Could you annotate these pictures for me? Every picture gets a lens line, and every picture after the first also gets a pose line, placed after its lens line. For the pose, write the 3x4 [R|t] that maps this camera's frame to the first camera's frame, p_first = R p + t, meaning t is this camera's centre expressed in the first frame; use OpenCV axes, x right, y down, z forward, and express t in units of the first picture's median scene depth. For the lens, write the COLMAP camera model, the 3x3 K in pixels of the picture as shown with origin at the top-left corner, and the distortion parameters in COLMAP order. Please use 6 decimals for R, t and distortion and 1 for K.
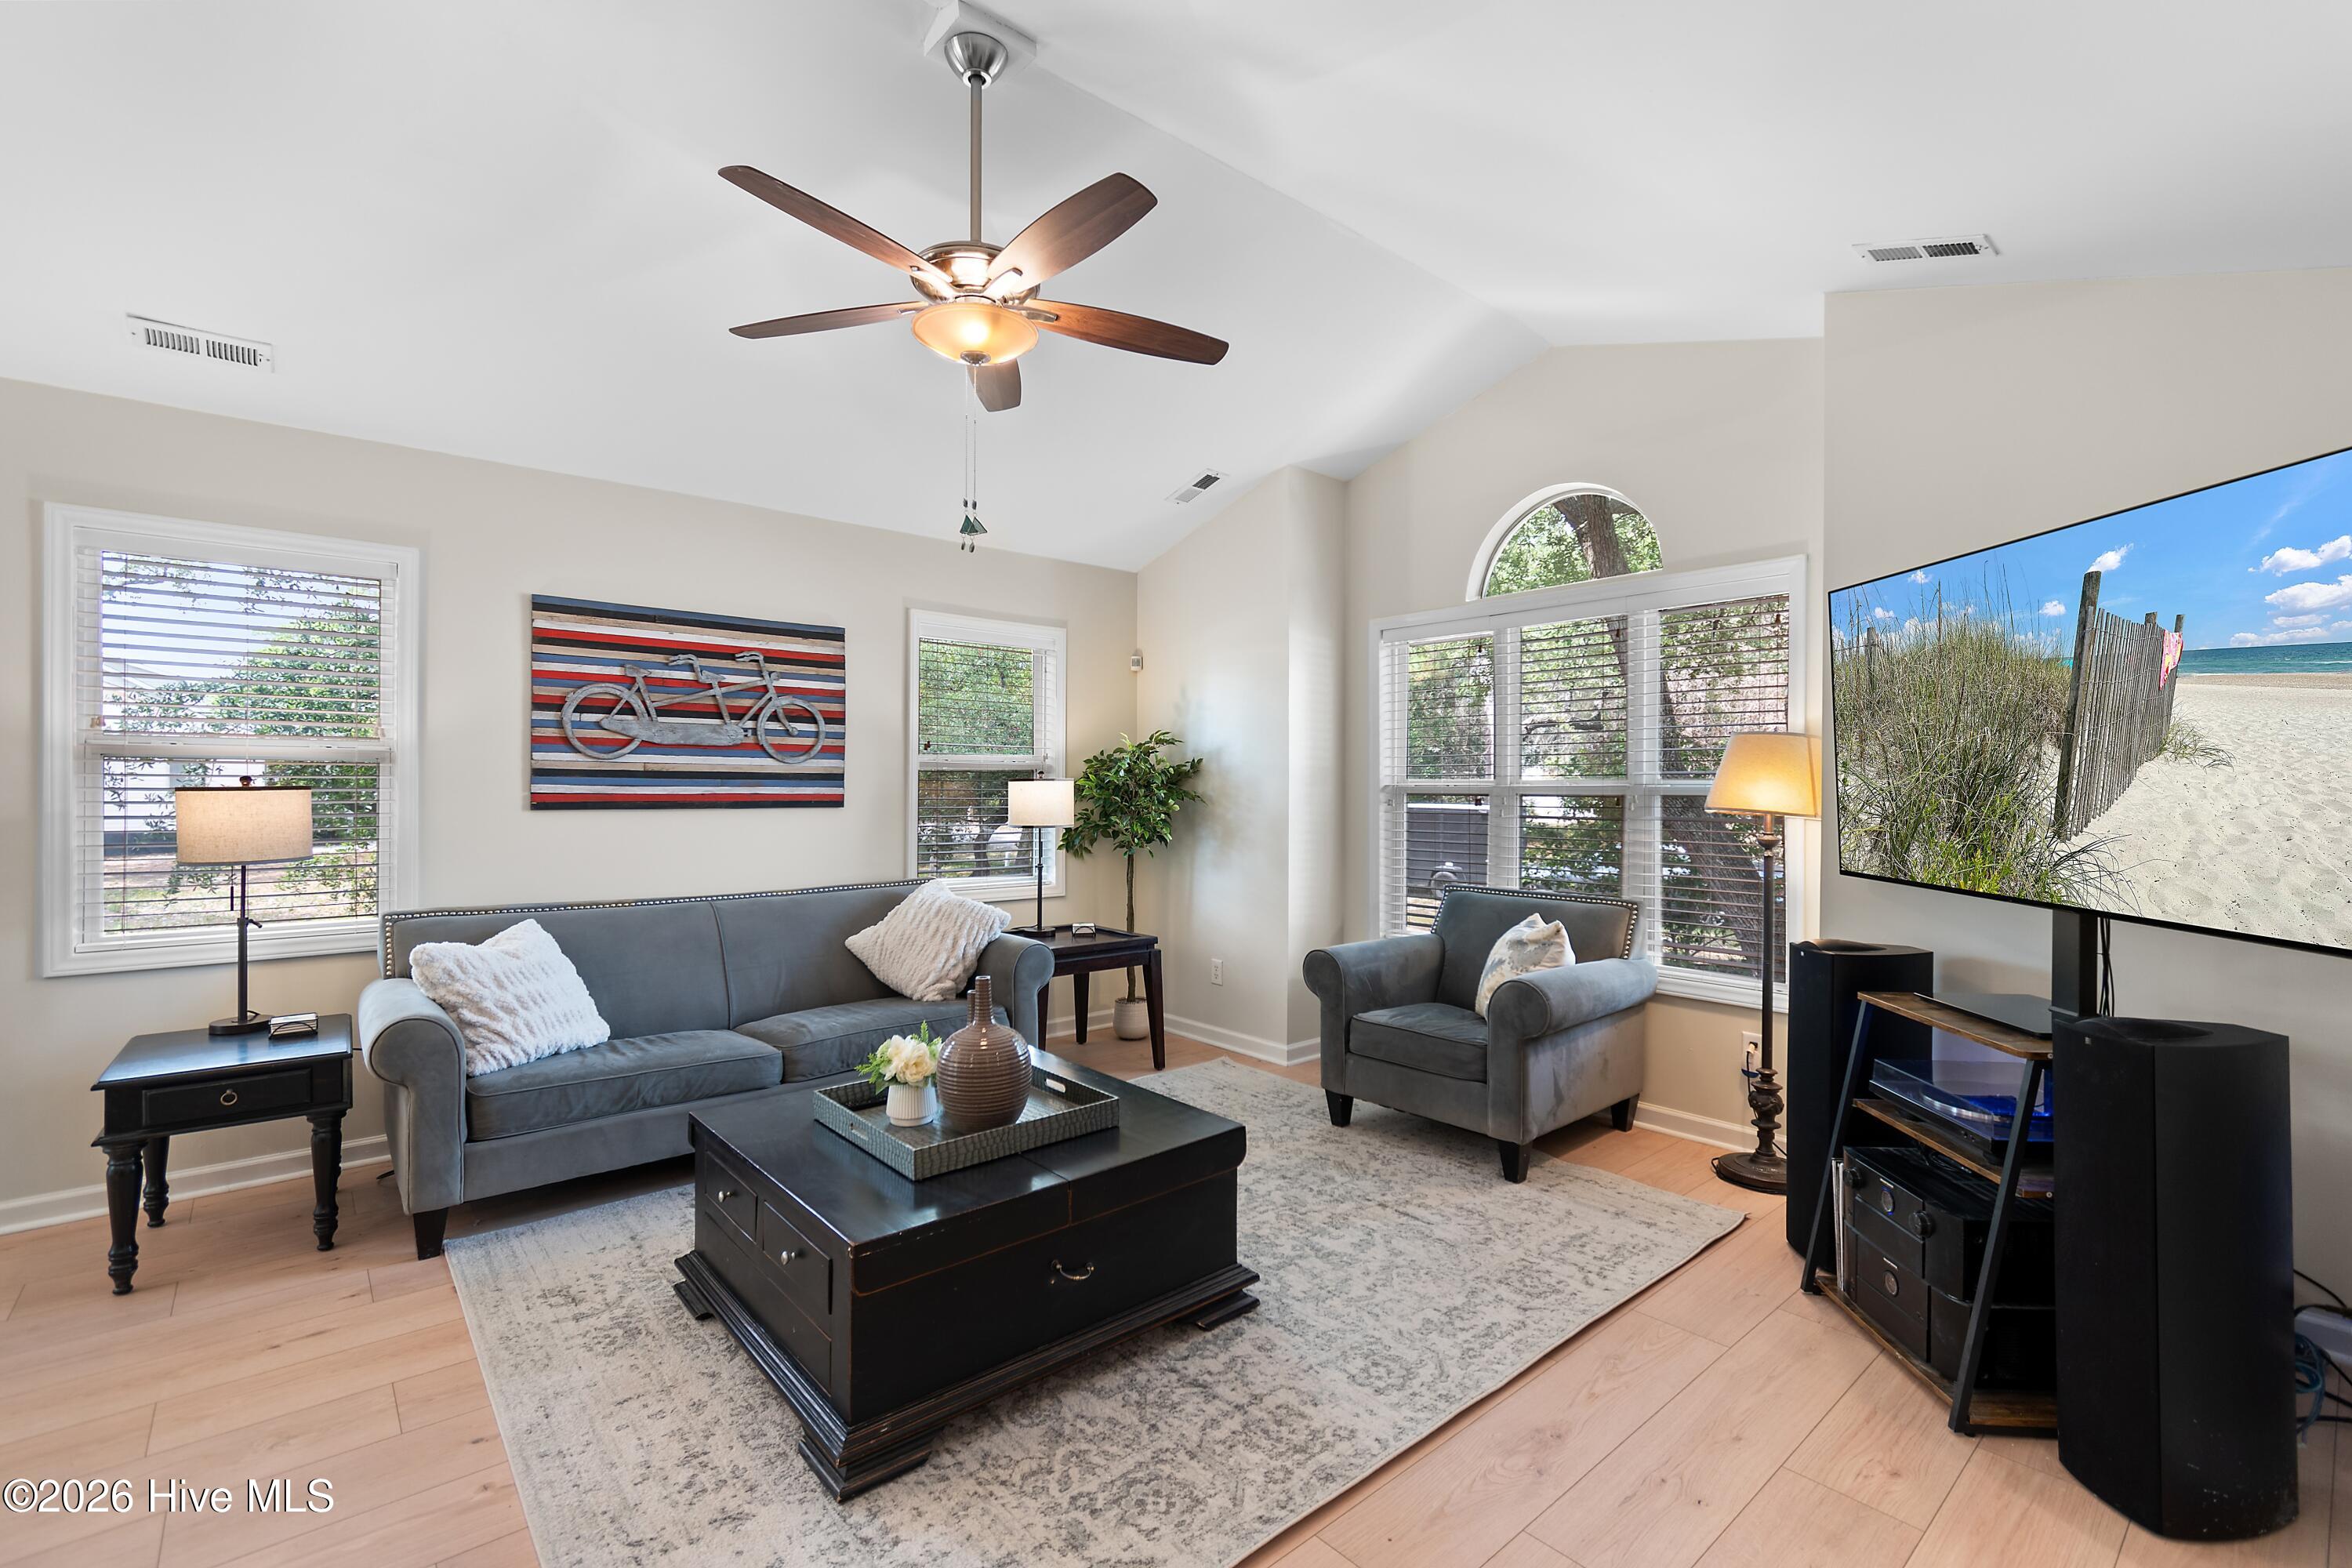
lens RADIAL K [[1041.8, 0, 1169.7], [0, 1041.8, 783.4], [0, 0, 1]] dist [0.005695, -0.002559]
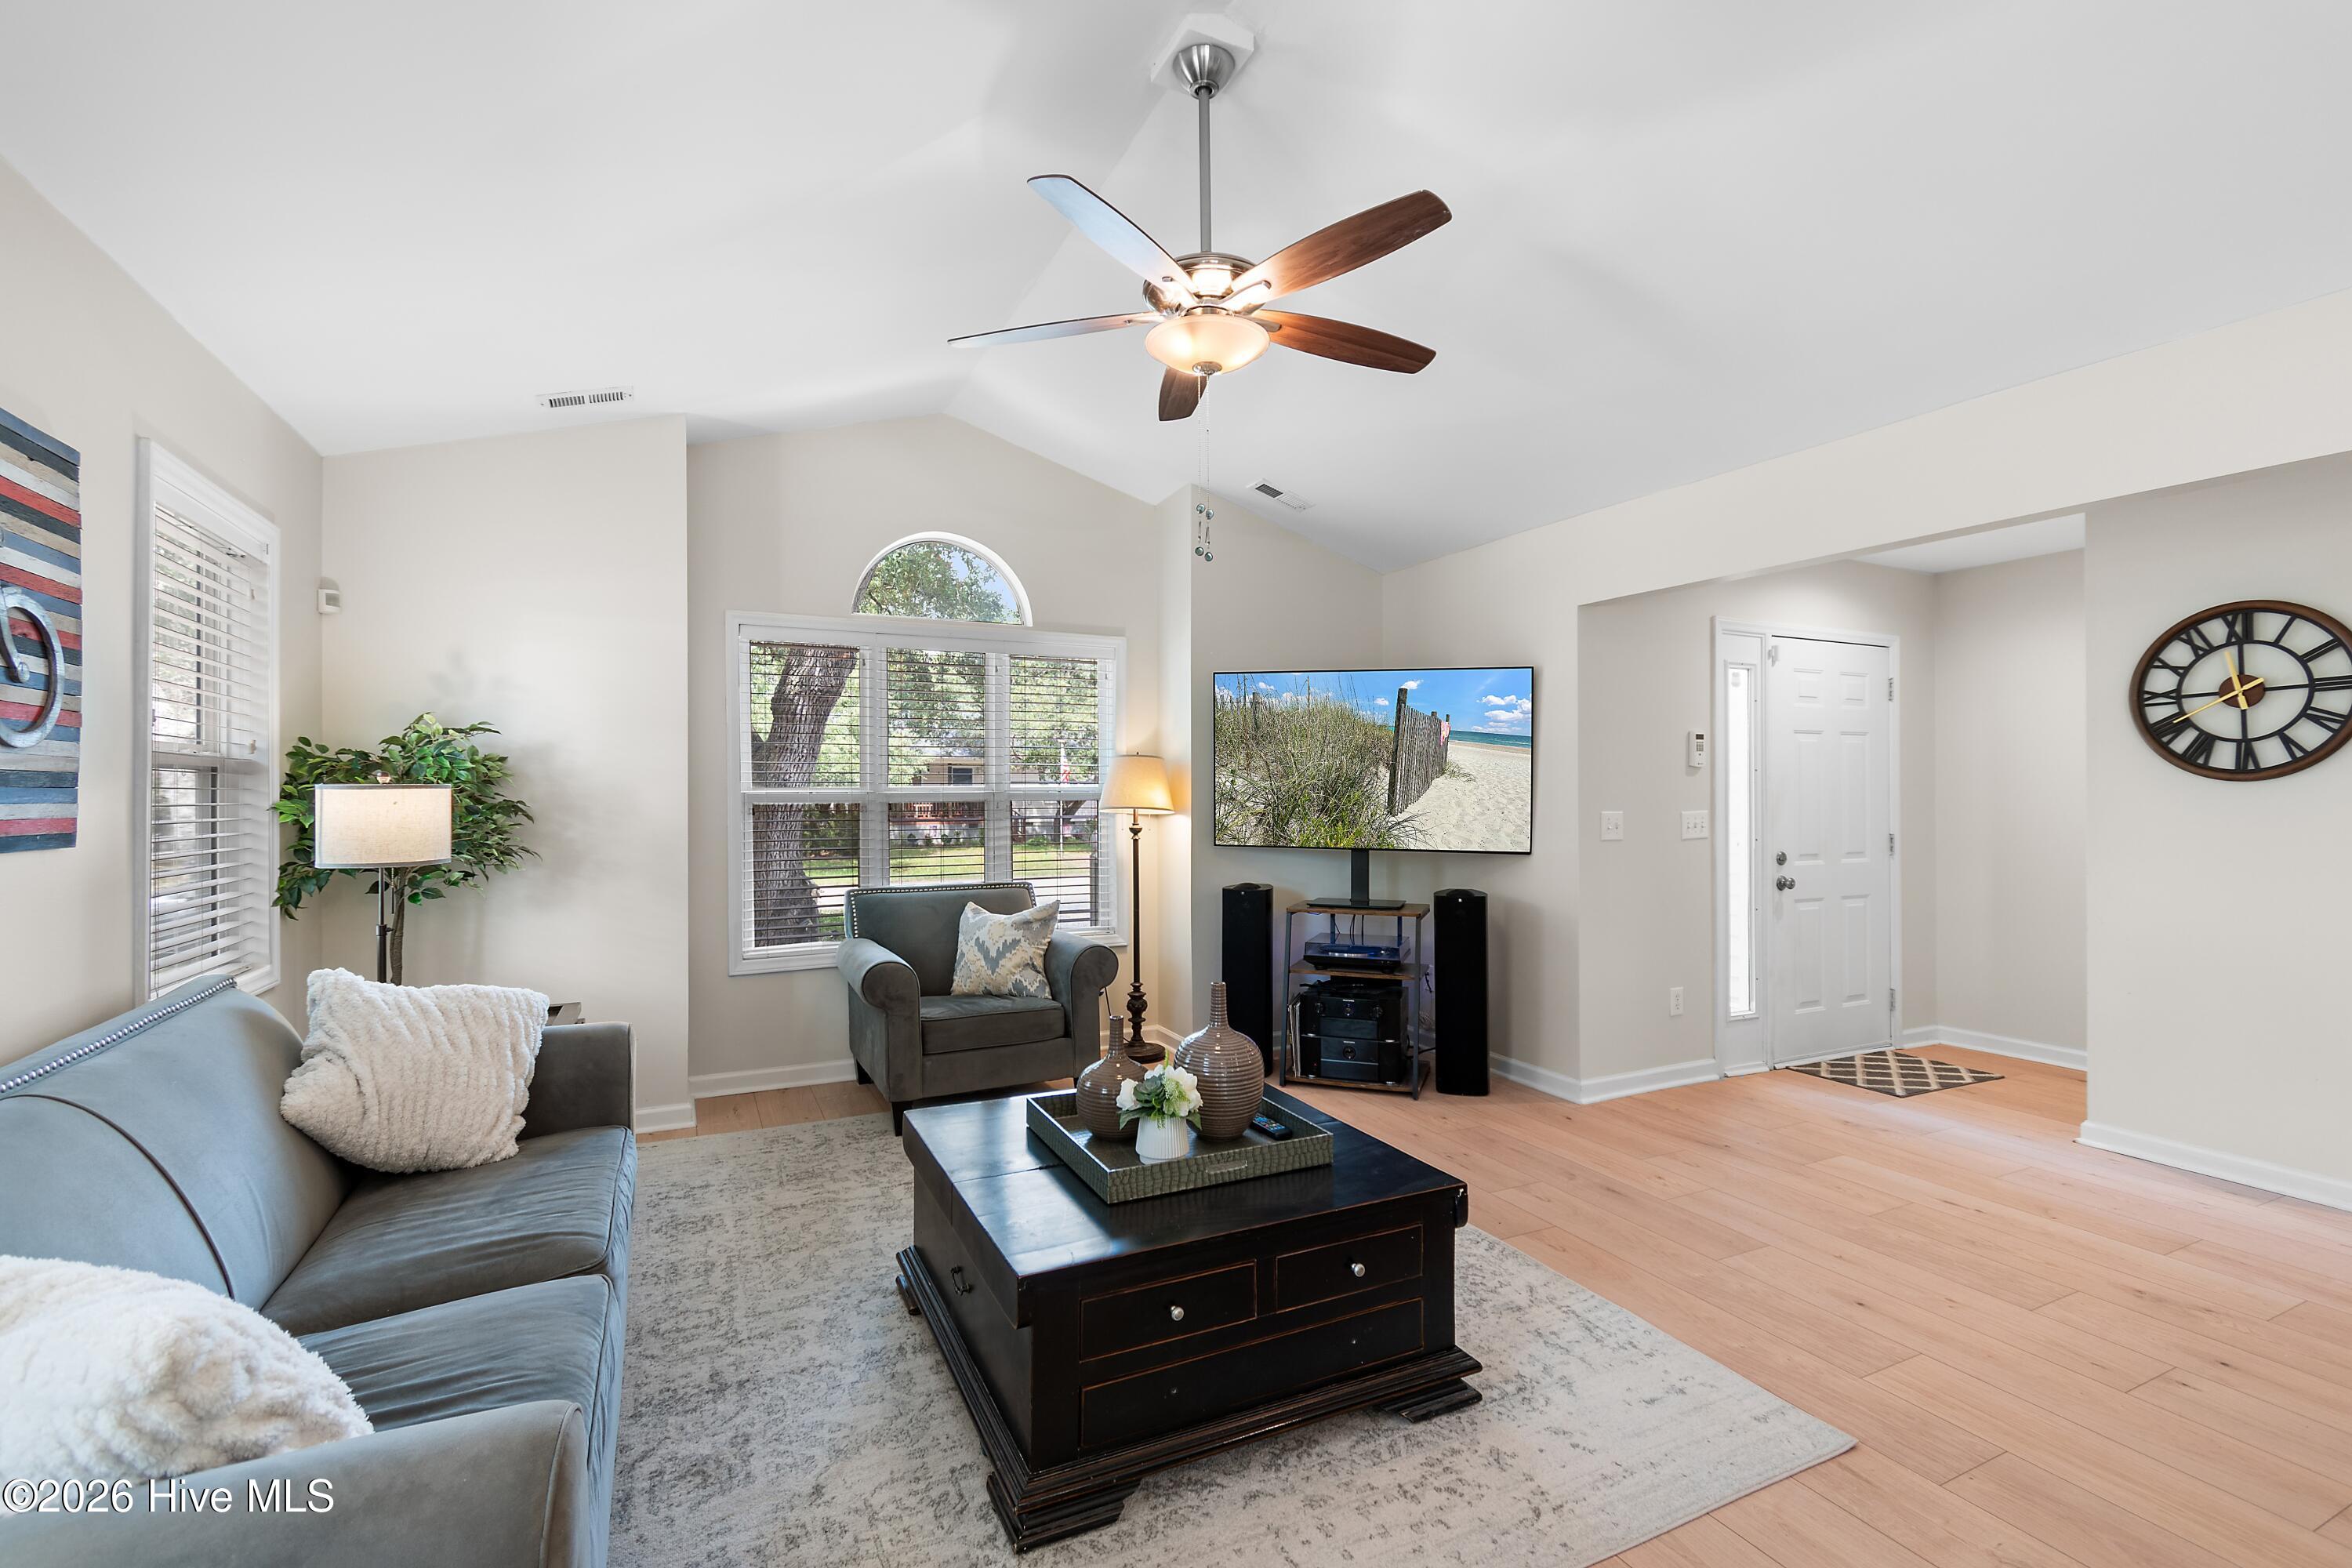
lens RADIAL K [[1041.8, 0, 1177.6], [0, 1041.8, 785.1], [0, 0, 1]] dist [0.005695, -0.002559]
pose [[0.252331, 0.001125, 0.967640, -0.876307], [0.002592, 0.999995, -0.001839, -0.002661], [-0.967638, 0.002972, 0.252326, 0.587567]]
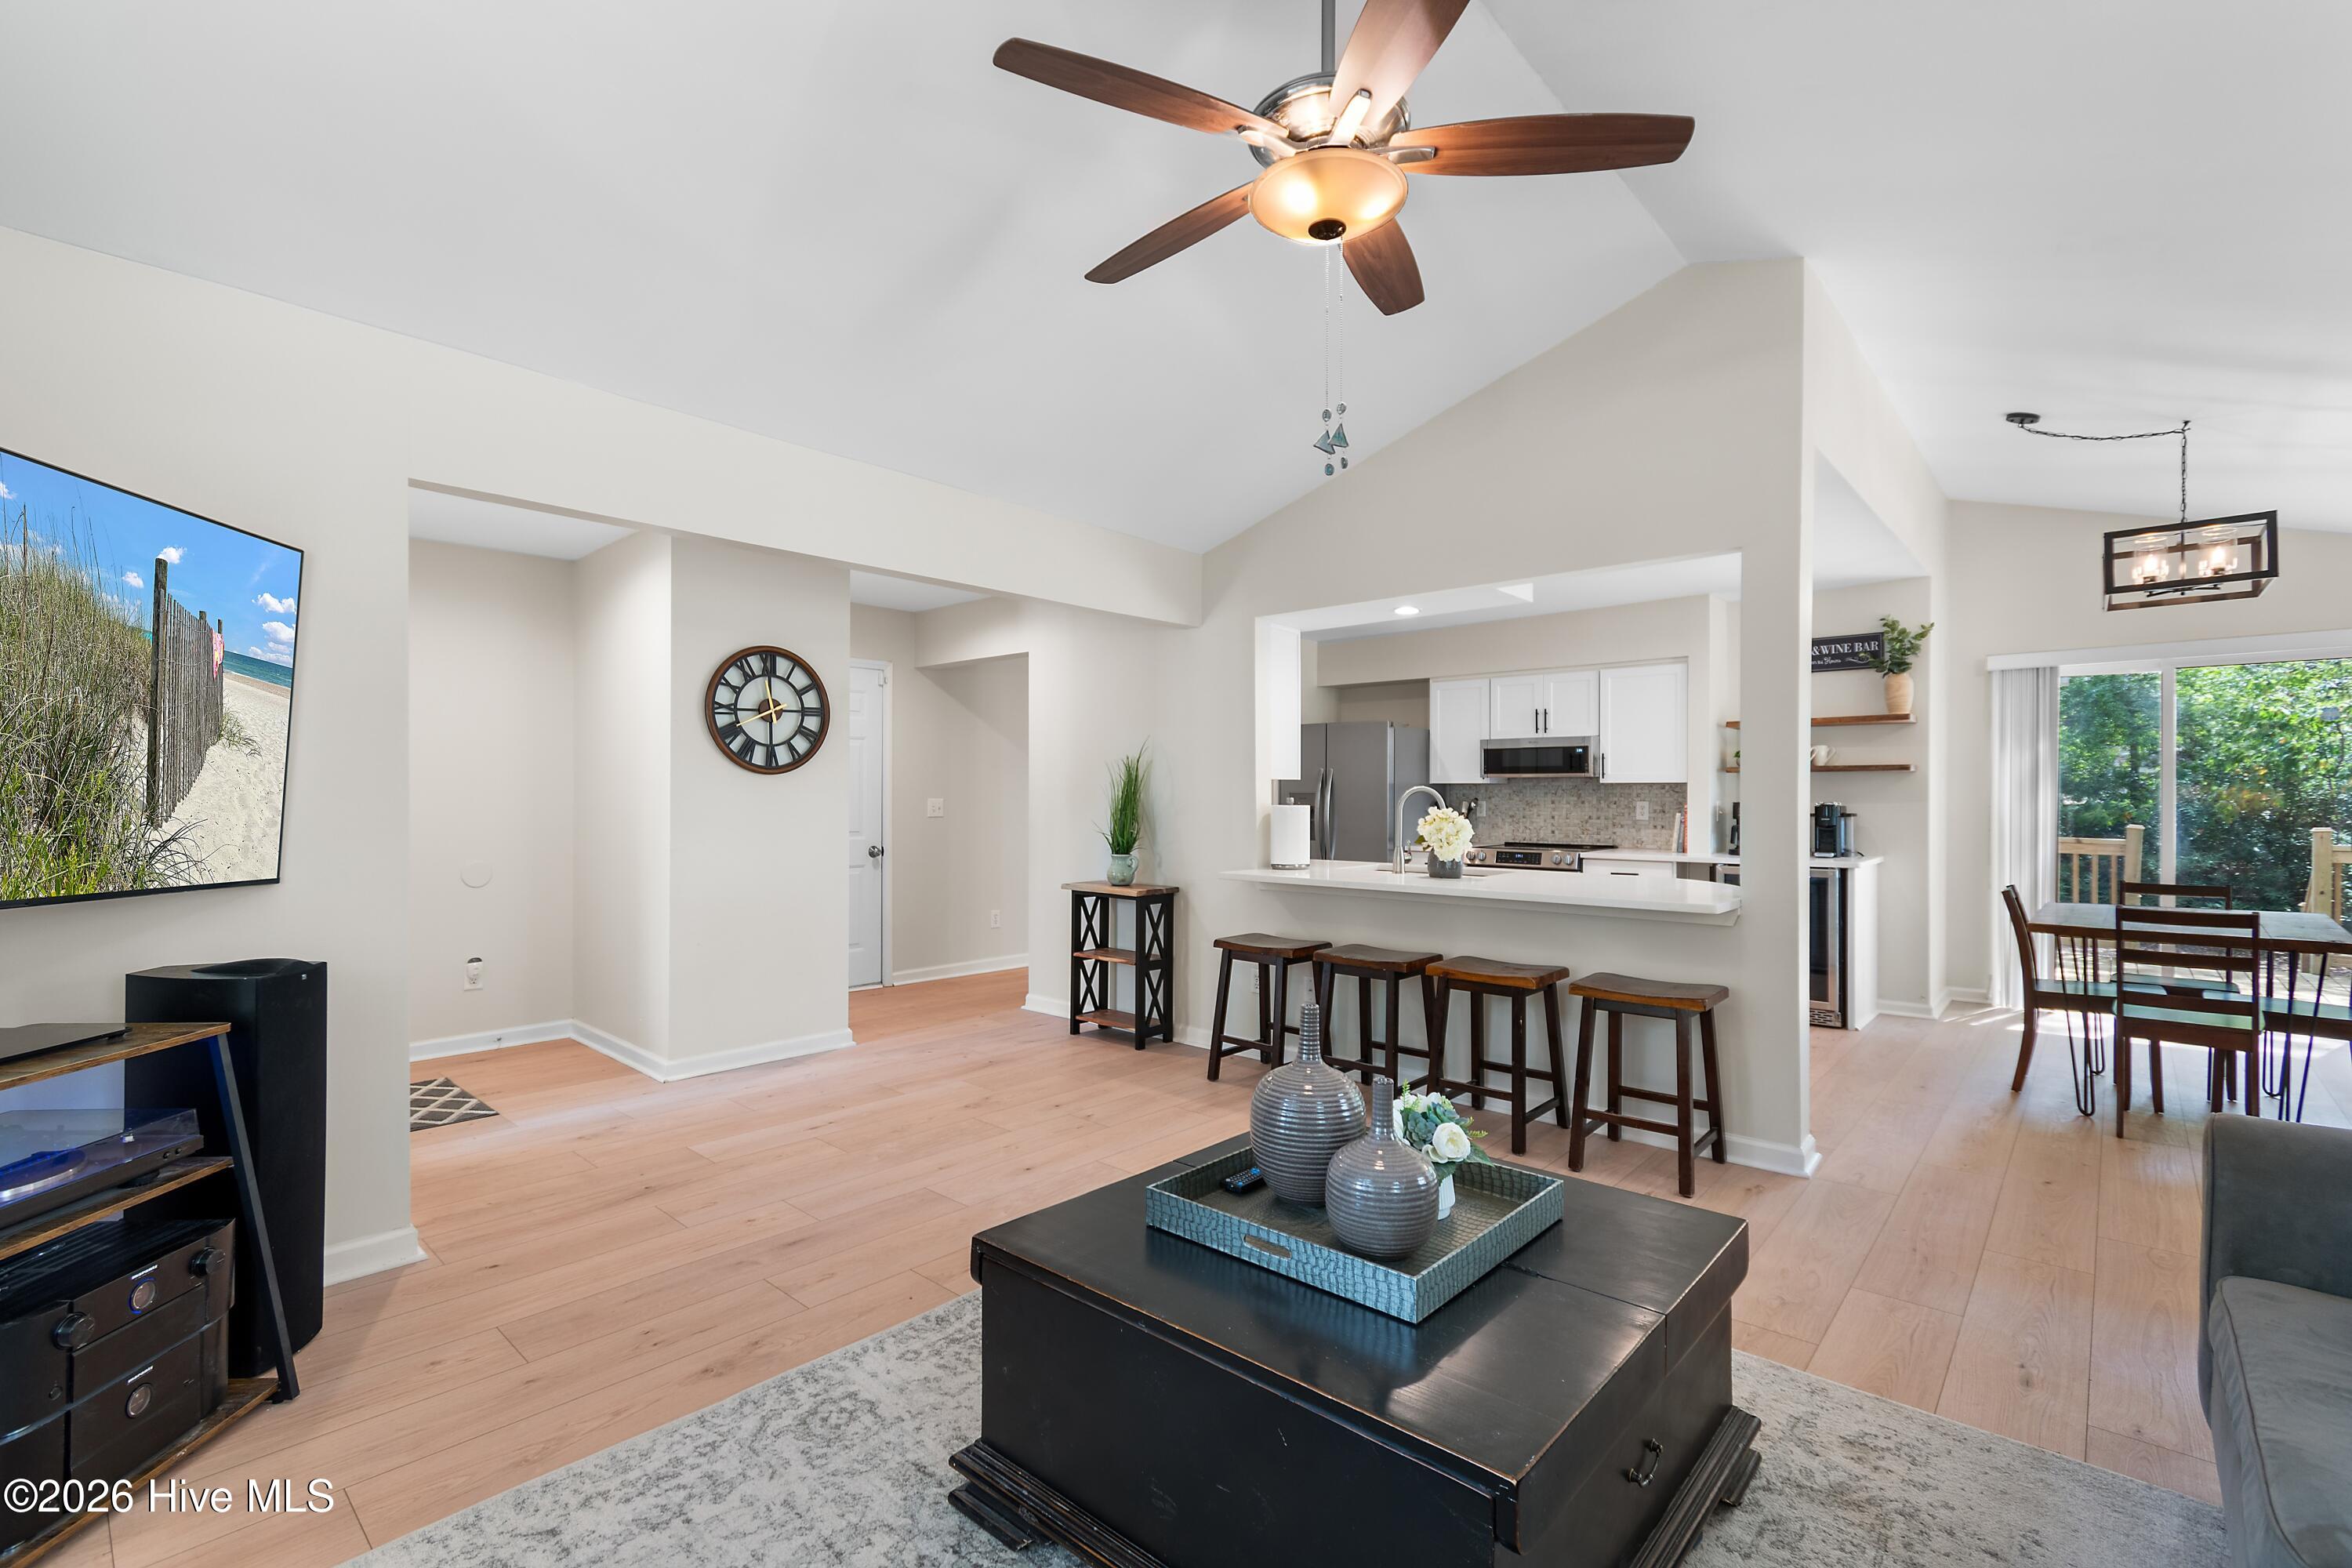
lens RADIAL K [[1041.8, 0, 1178.9], [0, 1041.8, 793.1], [0, 0, 1]] dist [0.005695, -0.002559]
pose [[-0.991985, -0.005441, -0.126236, 0.018760], [-0.005519, 0.999985, 0.000267, 0.016858], [0.126233, 0.000961, -0.992000, 1.341710]]
